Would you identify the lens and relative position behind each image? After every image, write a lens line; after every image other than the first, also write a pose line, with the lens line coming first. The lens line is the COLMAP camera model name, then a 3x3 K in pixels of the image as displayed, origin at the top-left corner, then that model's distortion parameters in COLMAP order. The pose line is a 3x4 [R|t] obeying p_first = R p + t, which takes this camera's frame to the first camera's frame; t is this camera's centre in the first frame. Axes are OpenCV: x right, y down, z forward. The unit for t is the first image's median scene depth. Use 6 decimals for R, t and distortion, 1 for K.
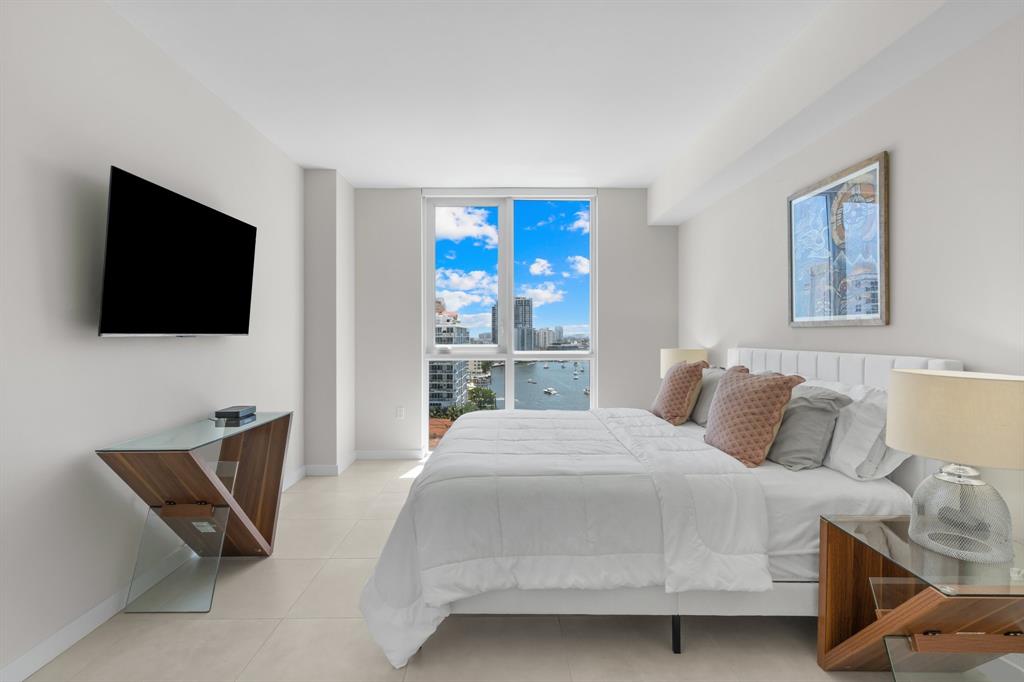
lens RADIAL K [[518.7, 0, 501.7], [0, 518.7, 334.1], [0, 0, 1]] dist [-0.003779, 0.000617]
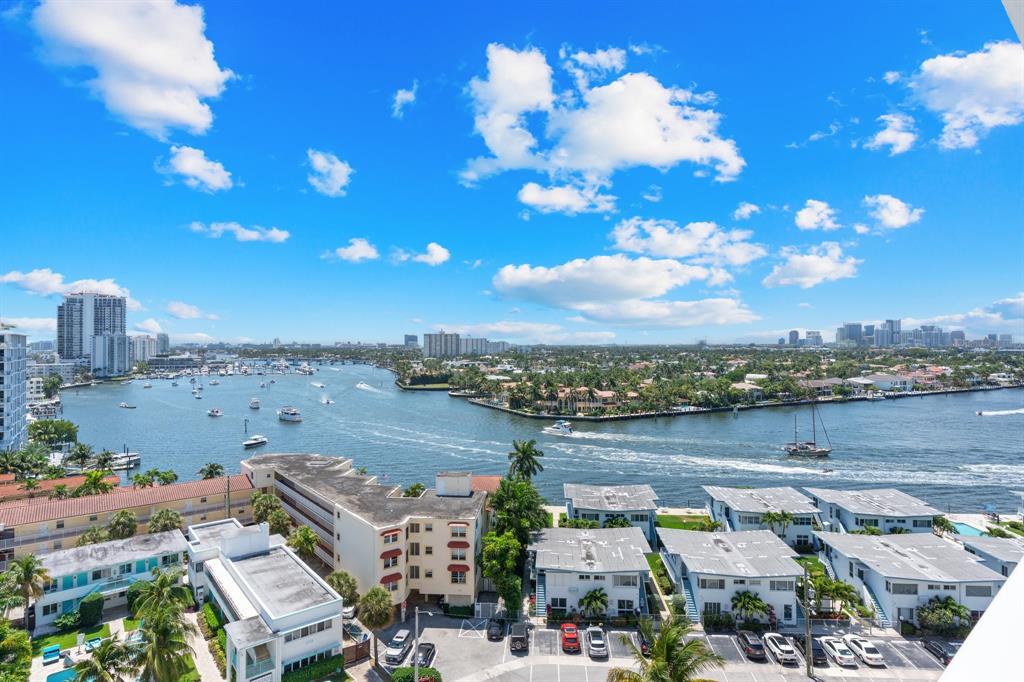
lens RADIAL K [[553.1, 0, 522.5], [0, 553.1, 348.5], [0, 0, 1]] dist [-0.003297, 0.001379]
pose [[0.776122, 0.009364, 0.630514, -0.667077], [-0.012021, 0.999928, -0.000052, 0.008782], [-0.630468, -0.007539, 0.776178, 1.134309]]
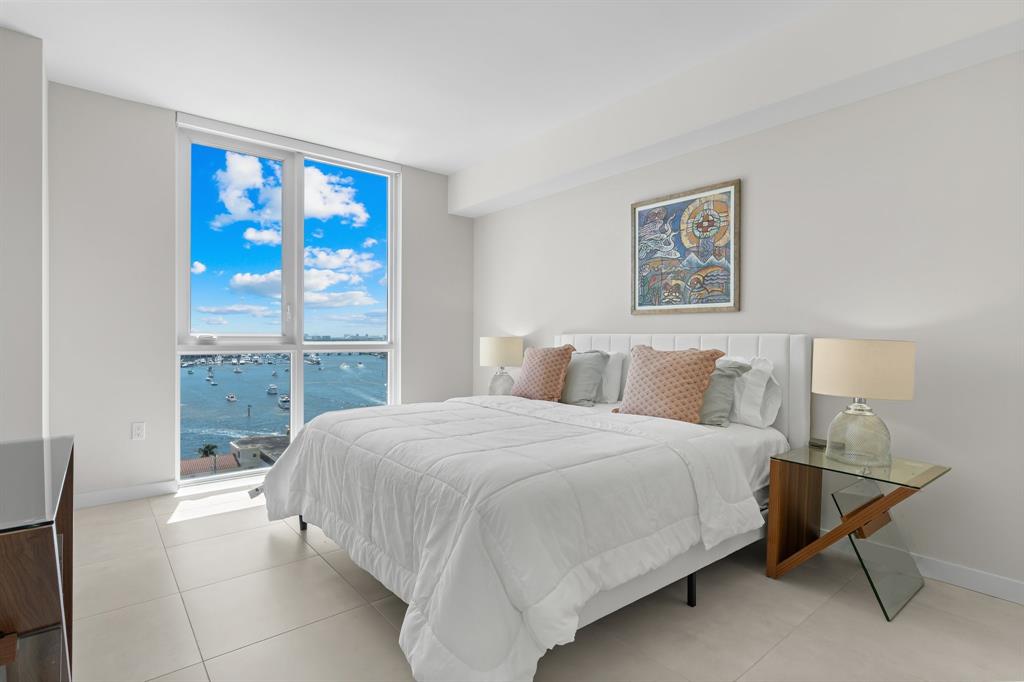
lens RADIAL K [[518.7, 0, 507.2], [0, 518.7, 337.0], [0, 0, 1]] dist [-0.003779, 0.000617]
pose [[0.773330, 0.004275, 0.633989, -0.504780], [-0.006030, 0.999982, 0.000611, 0.047009], [-0.633975, -0.004295, 0.773342, 0.326288]]
